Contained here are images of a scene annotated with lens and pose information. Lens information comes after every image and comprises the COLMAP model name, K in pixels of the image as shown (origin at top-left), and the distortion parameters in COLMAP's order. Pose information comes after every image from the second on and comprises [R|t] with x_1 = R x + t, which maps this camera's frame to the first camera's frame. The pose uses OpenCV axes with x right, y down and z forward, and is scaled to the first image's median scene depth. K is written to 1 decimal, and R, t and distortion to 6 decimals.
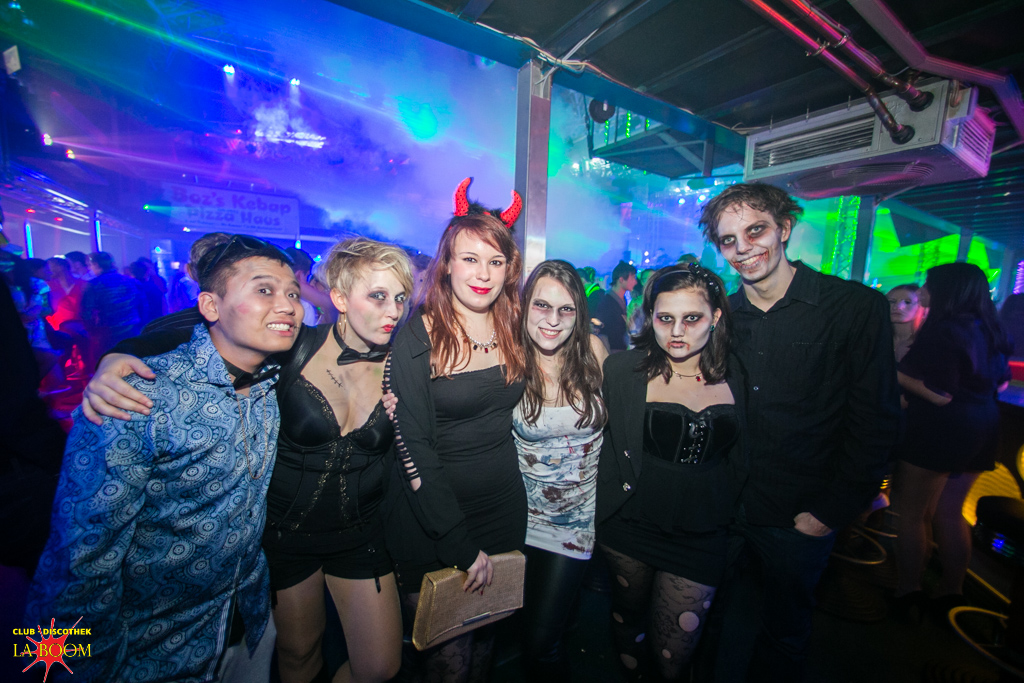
lens RADIAL K [[413.5, 0, 512.3], [0, 413.5, 341.7], [0, 0, 1]] dist [0.001609, 0.000197]
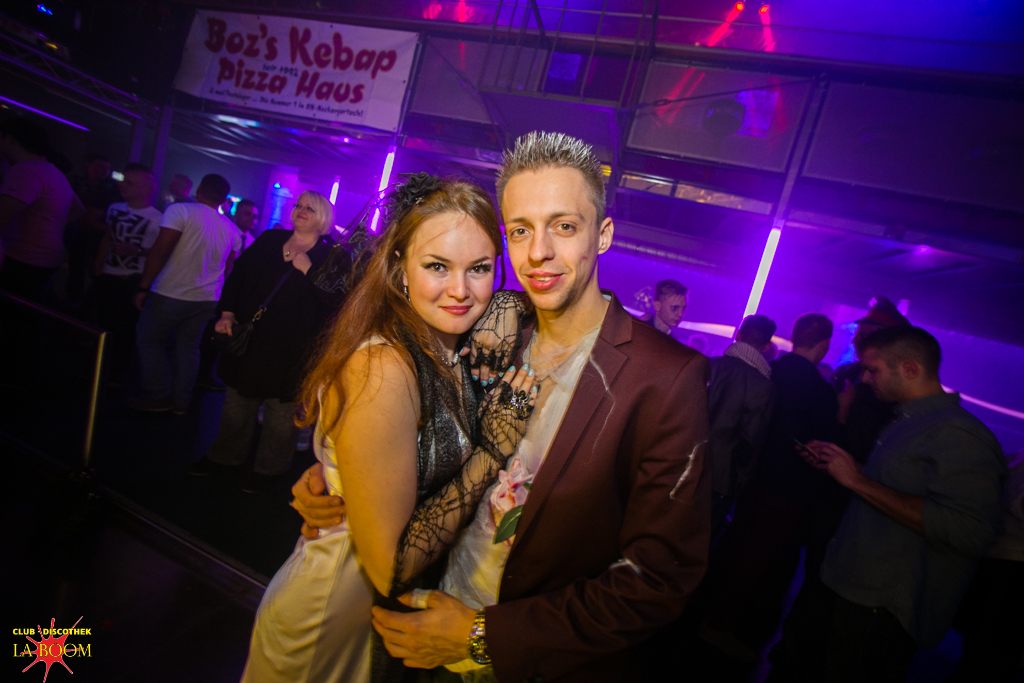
lens RADIAL K [[413.5, 0, 512.1], [0, 413.5, 341.5], [0, 0, 1]] dist [0.001609, 0.000197]
pose [[0.656886, 0.205284, -0.725506, -0.154056], [-0.323405, 0.945926, -0.025164, -0.112285], [0.681109, 0.251163, 0.687756, 0.903878]]
